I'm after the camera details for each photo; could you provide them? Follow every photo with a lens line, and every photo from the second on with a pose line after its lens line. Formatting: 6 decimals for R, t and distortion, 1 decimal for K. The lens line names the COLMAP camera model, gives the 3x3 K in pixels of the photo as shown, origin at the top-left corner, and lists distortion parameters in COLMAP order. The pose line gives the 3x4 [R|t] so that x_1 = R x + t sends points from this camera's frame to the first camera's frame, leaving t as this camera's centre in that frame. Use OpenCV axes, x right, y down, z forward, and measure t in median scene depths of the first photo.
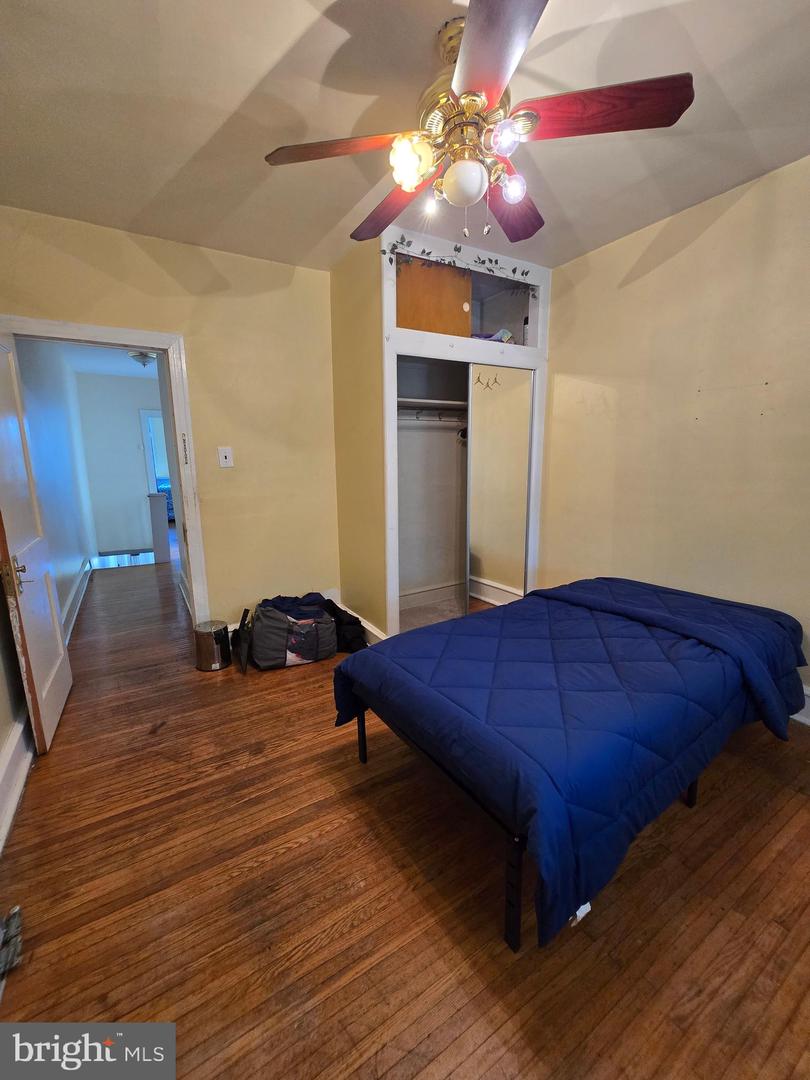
lens RADIAL K [[444.7, 0, 401.4], [0, 444.7, 536.8], [0, 0, 1]] dist [-0.003078, -0.000203]
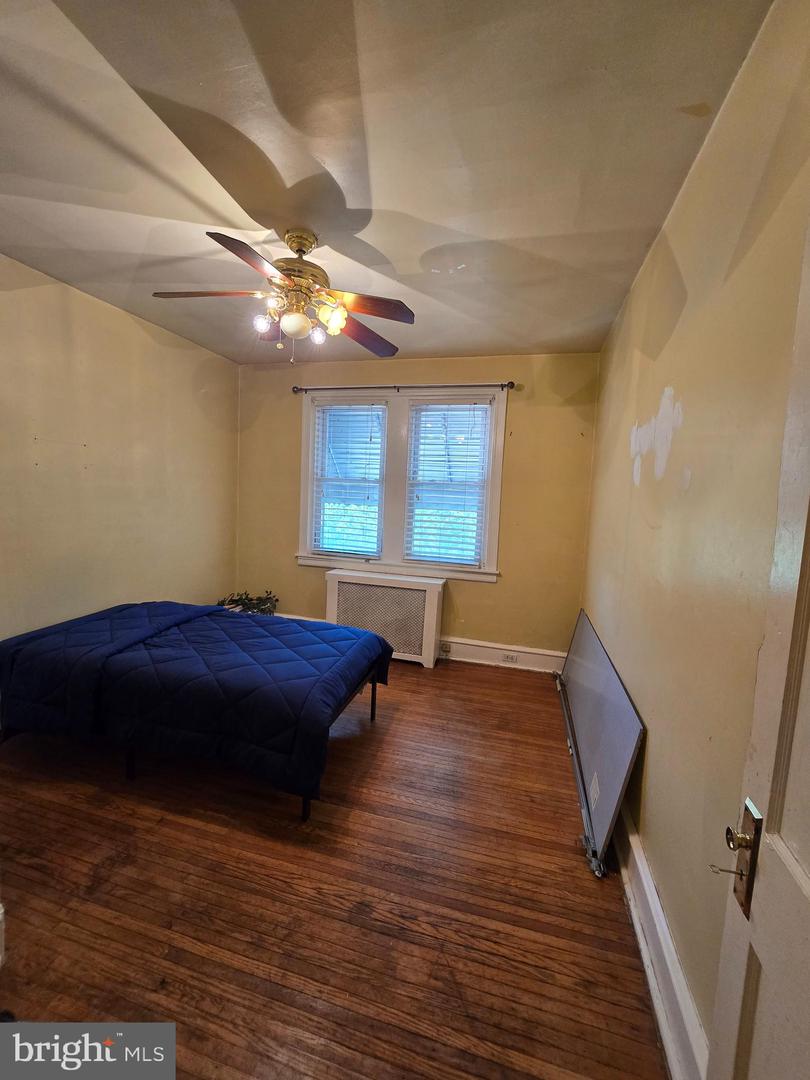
lens RADIAL K [[444.7, 0, 401.4], [0, 444.7, 536.8], [0, 0, 1]] dist [-0.003078, -0.000203]
pose [[-0.683773, -0.080773, 0.725211, -0.954642], [0.100989, 0.973815, 0.203681, -0.297179], [-0.722673, 0.212510, -0.657711, 1.461837]]
